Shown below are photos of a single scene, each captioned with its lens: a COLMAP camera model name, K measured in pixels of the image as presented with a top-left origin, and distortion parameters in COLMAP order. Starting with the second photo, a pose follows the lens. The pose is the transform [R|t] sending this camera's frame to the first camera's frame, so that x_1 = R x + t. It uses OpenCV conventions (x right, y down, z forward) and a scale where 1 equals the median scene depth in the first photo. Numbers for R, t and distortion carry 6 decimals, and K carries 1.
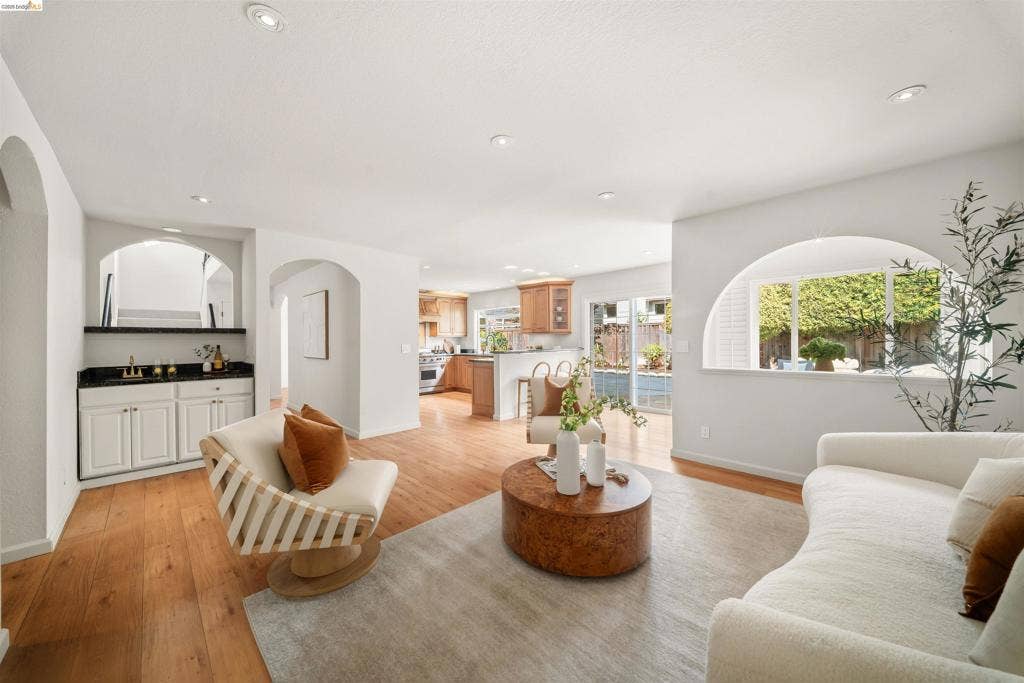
lens RADIAL K [[364.5, 0, 508.8], [0, 364.5, 342.7], [0, 0, 1]] dist [0.000825, -0.002756]
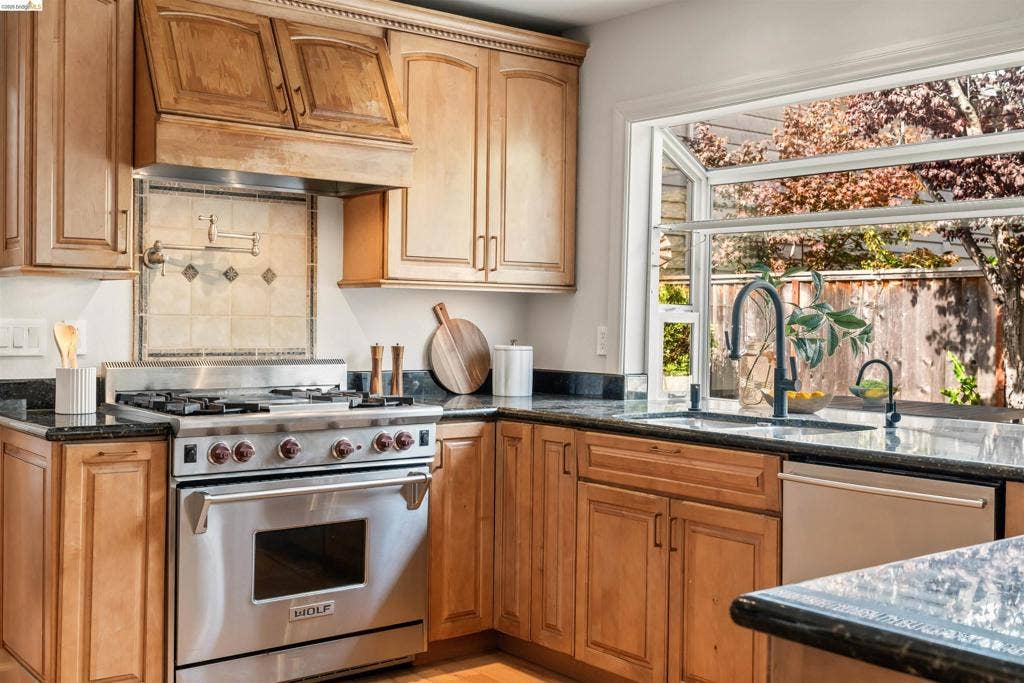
lens RADIAL K [[1132.6, 0, 511.2], [0, 1132.6, 343.2], [0, 0, 1]] dist [0.005215, 0.001718]
pose [[0.992558, 0.028209, -0.118460, -0.090022], [-0.026550, 0.999526, 0.015564, -0.002107], [0.118843, -0.012303, 0.992837, 0.544375]]
